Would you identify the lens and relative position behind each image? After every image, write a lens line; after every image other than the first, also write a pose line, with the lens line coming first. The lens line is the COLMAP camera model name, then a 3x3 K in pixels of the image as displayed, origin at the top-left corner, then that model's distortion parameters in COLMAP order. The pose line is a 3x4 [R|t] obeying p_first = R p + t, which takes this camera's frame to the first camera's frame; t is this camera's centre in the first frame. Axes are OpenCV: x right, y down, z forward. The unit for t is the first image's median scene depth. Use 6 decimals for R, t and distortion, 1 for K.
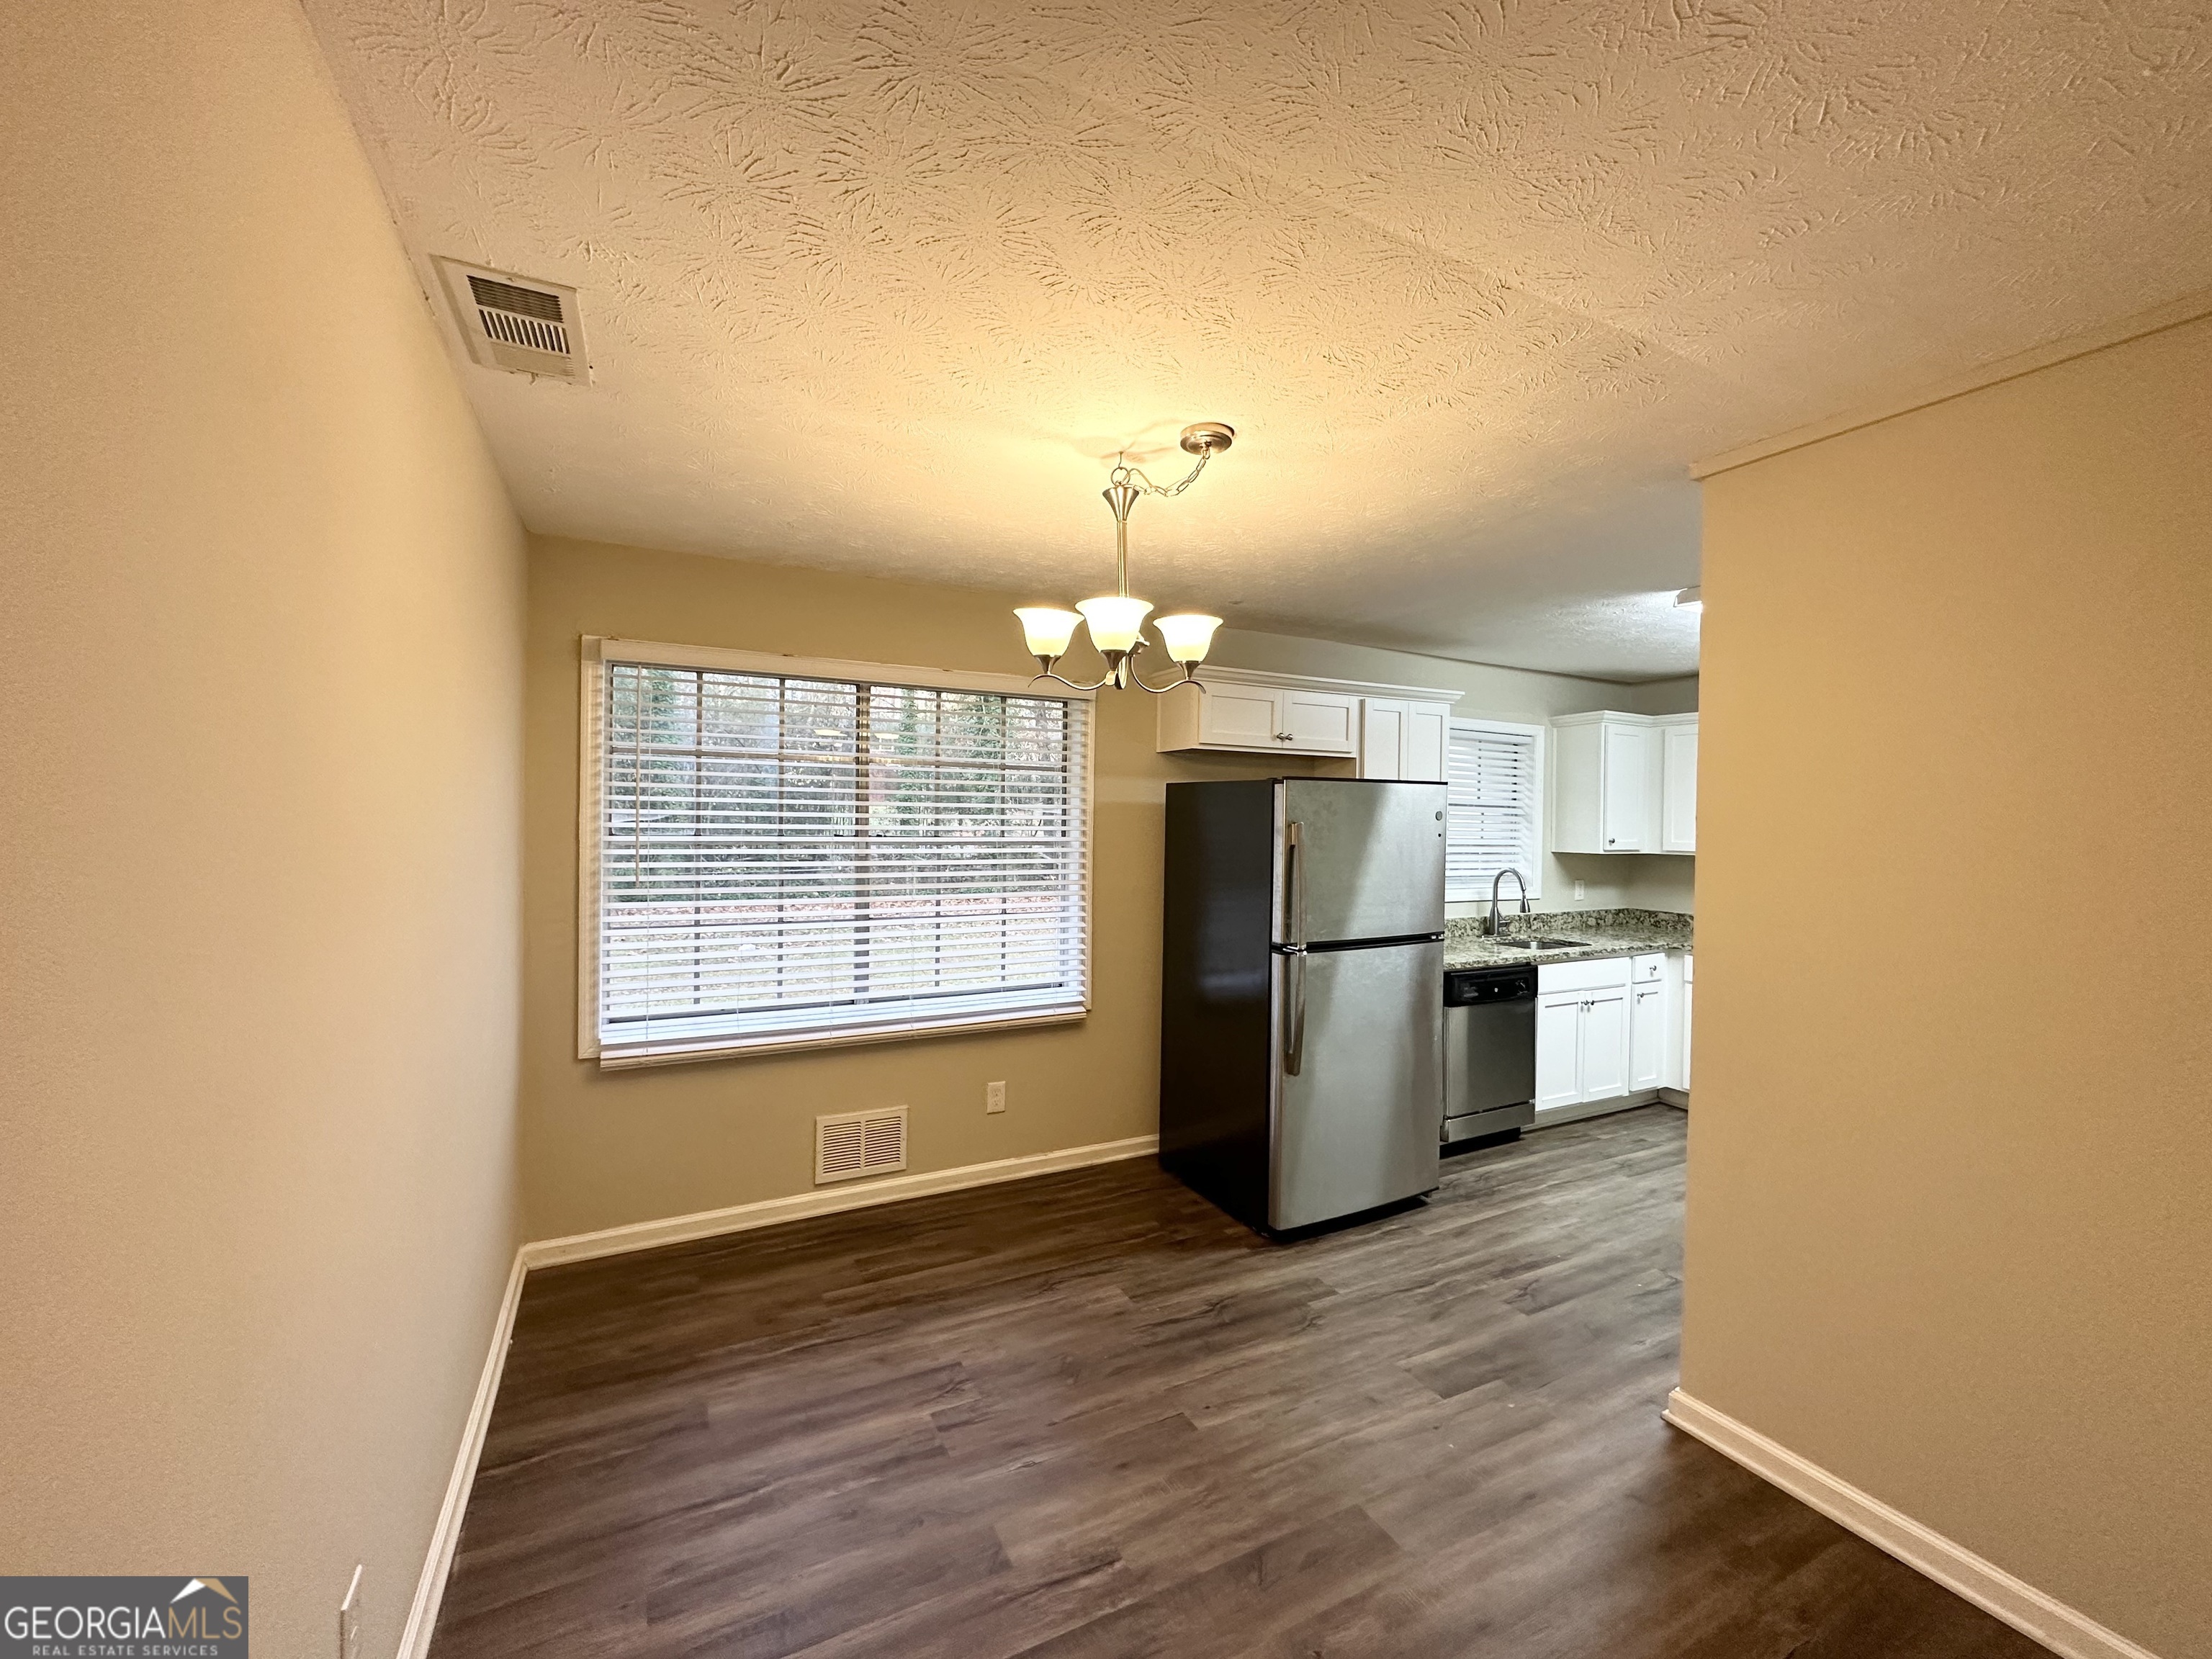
lens RADIAL K [[893.9, 0, 1106.0], [0, 893.9, 829.5], [0, 0, 1]] dist [-0.001300, -0.000154]
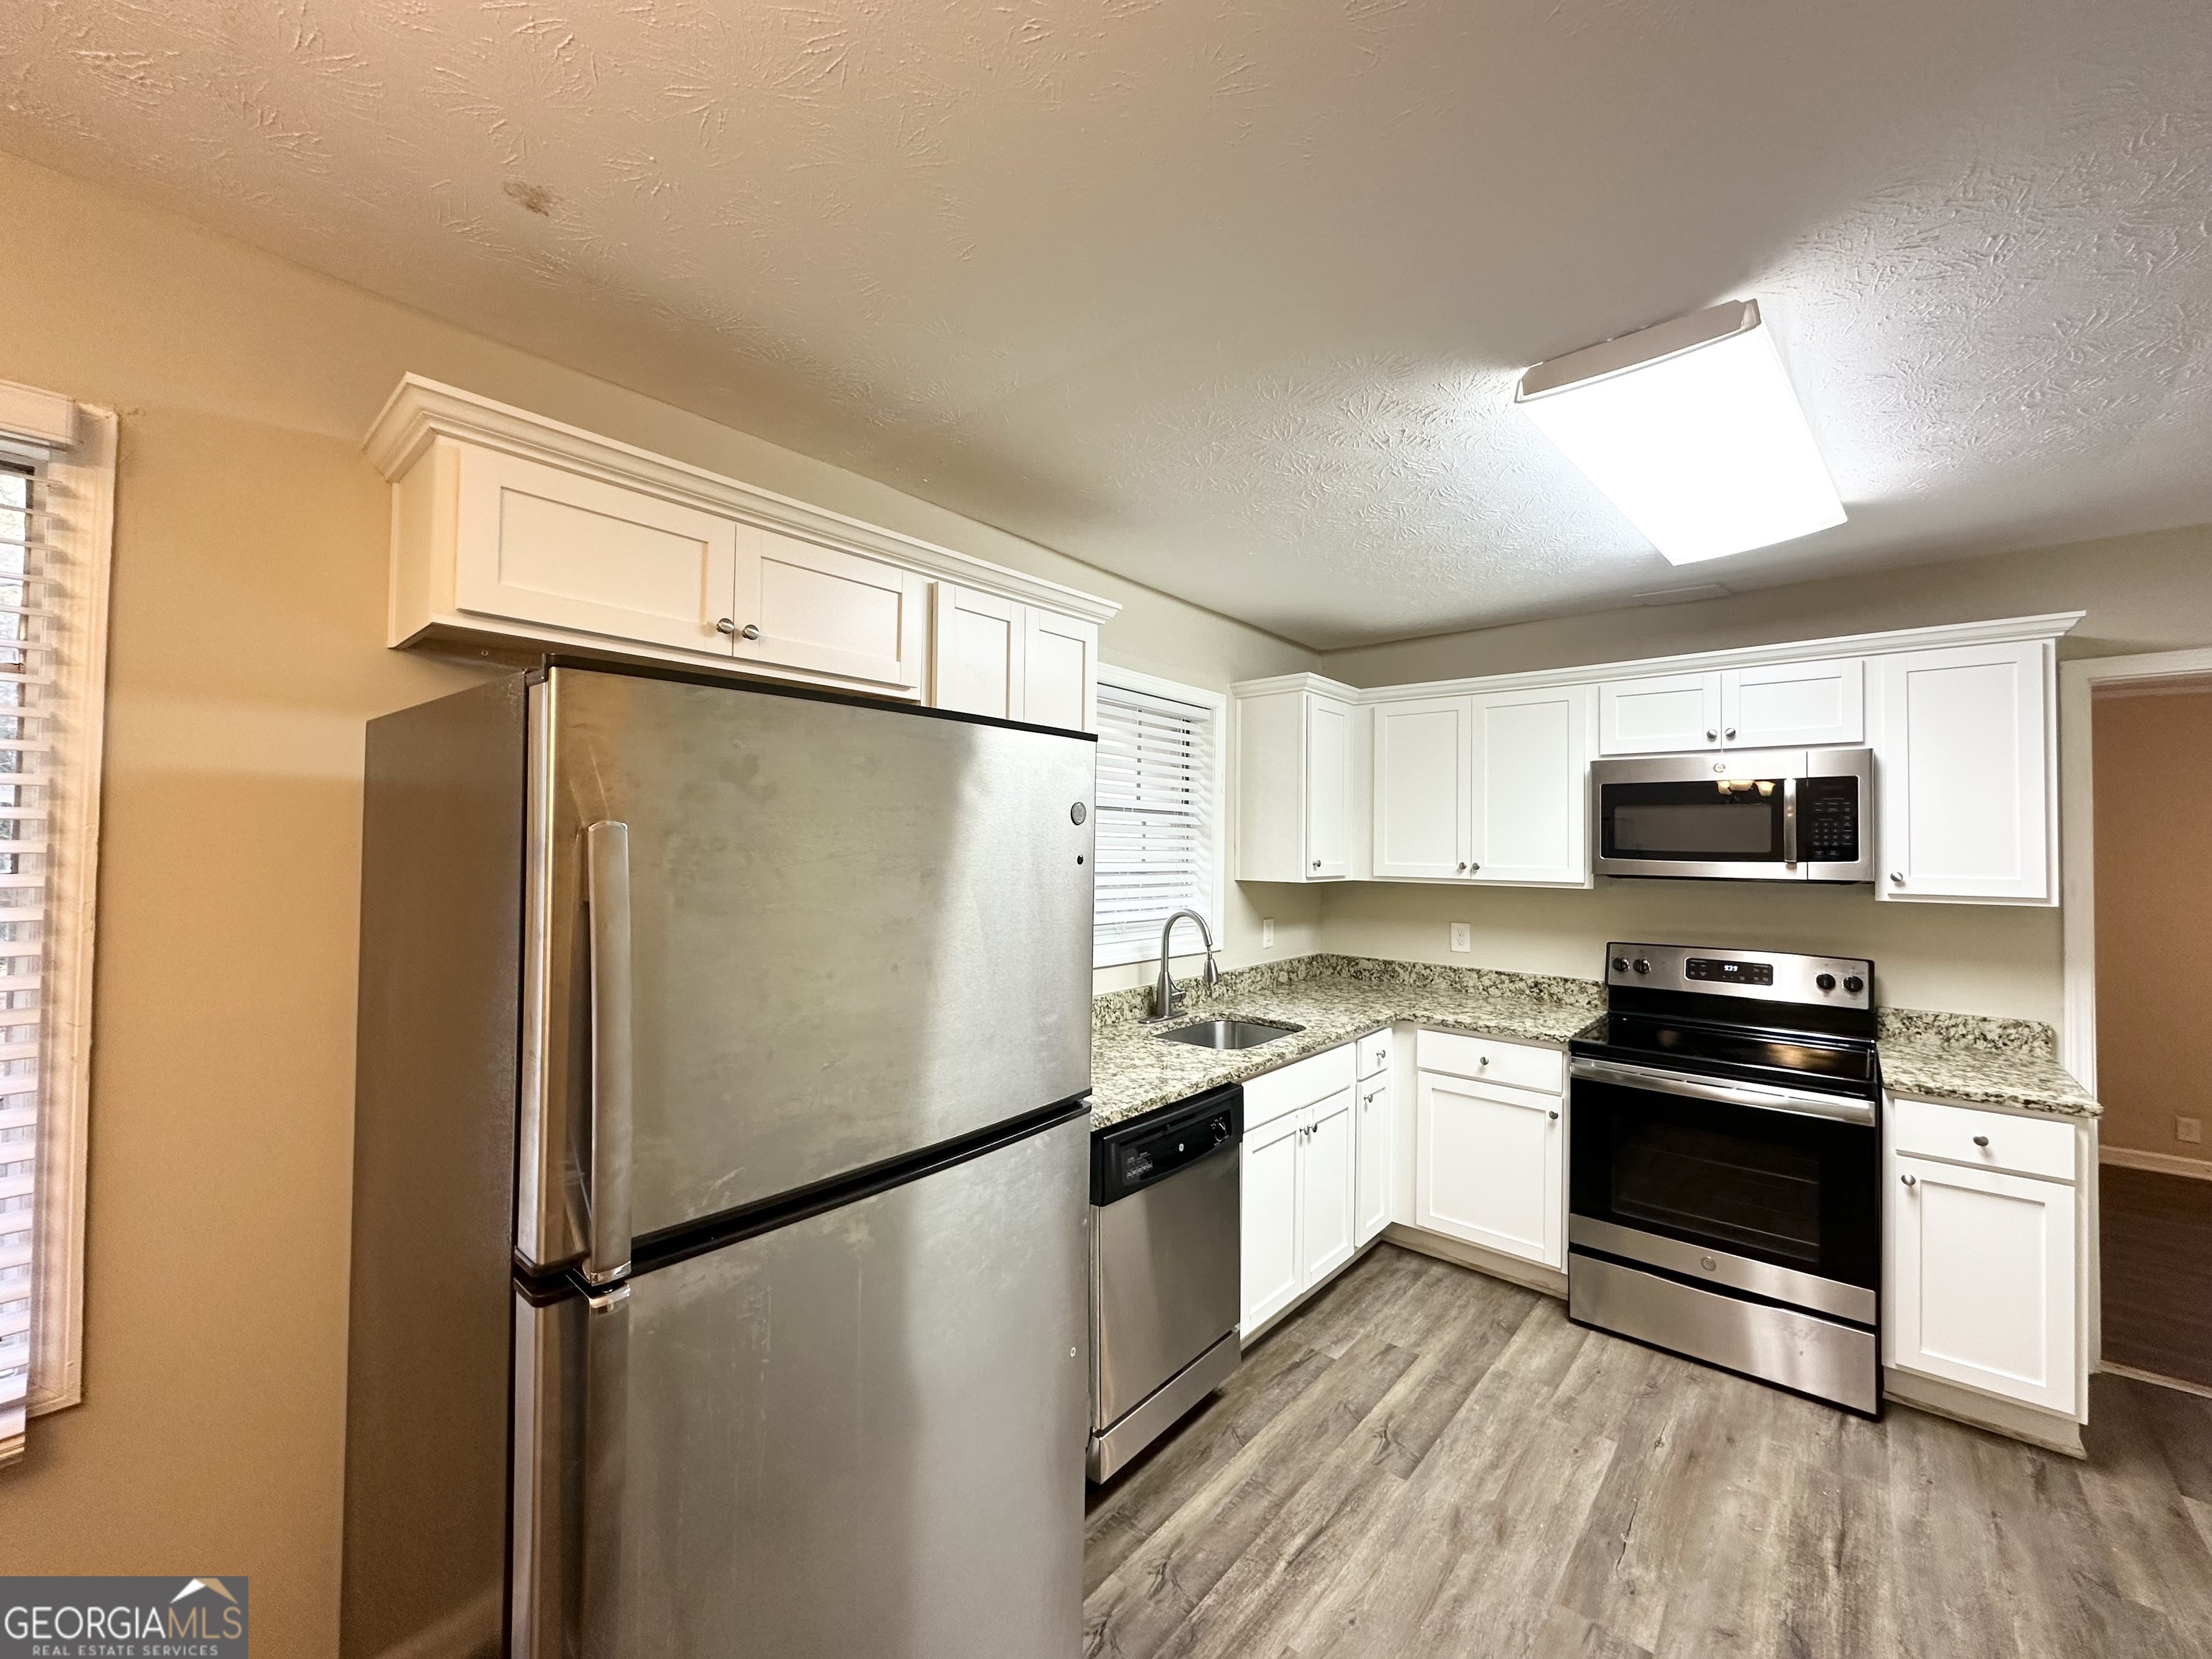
lens RADIAL K [[882.9, 0, 1106.0], [0, 882.9, 829.5], [0, 0, 1]] dist [-0.000274, -0.000047]
pose [[0.927482, 0.003973, 0.373846, 0.179294], [0.004749, 0.999738, -0.022405, 0.001071], [-0.373837, 0.022555, 0.927220, 0.476855]]
